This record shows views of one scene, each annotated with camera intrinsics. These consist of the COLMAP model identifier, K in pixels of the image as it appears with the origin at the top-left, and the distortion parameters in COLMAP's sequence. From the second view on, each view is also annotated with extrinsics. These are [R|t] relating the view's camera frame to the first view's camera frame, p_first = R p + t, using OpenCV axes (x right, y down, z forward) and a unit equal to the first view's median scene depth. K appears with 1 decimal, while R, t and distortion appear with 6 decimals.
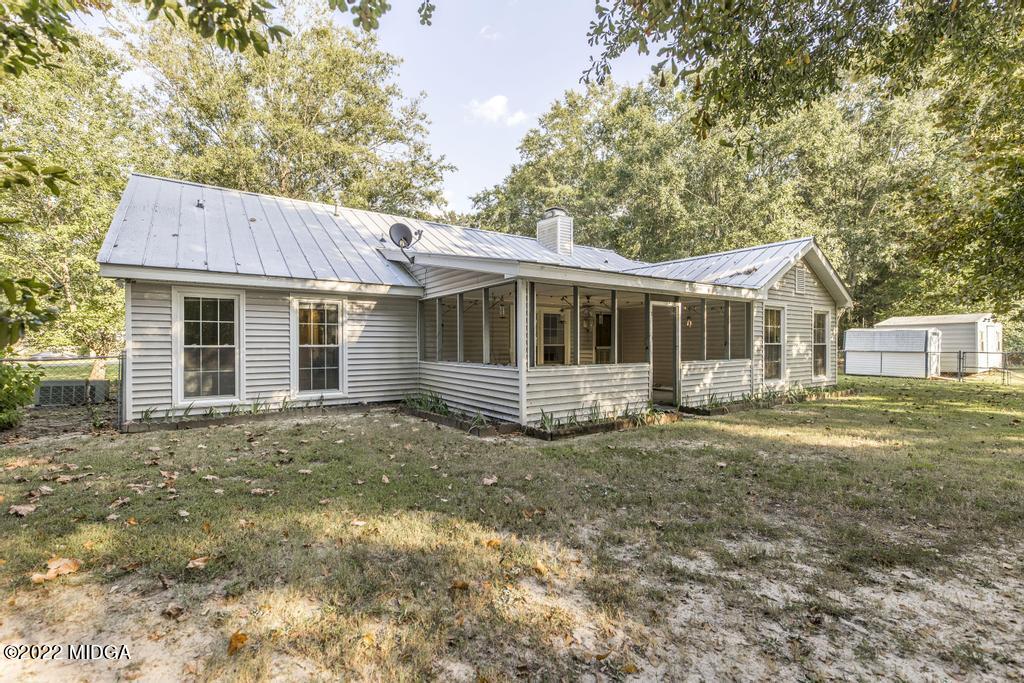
lens RADIAL K [[485.9, 0, 508.3], [0, 485.9, 344.7], [0, 0, 1]] dist [-0.000522, 0.002307]
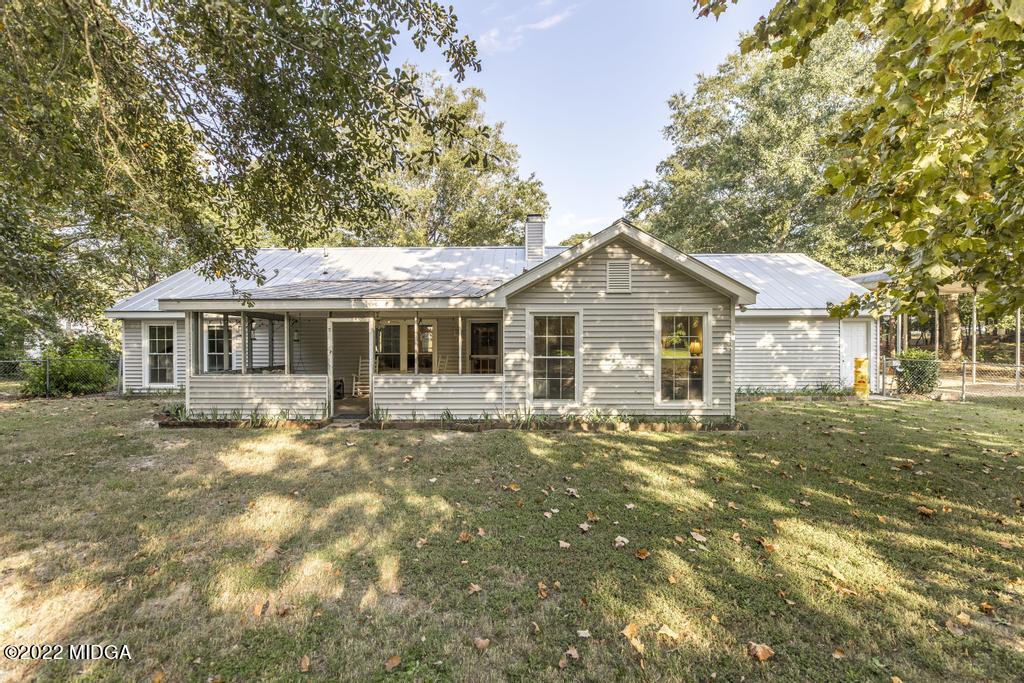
lens RADIAL K [[450.5, 0, 512.0], [0, 450.5, 341.5], [0, 0, 1]] dist [0.035917, 0.000124]
pose [[0.776680, 0.002700, -0.629889, 1.316457], [0.001899, 0.999976, 0.006628, -0.045349], [0.629892, -0.006344, 0.776657, 0.481509]]
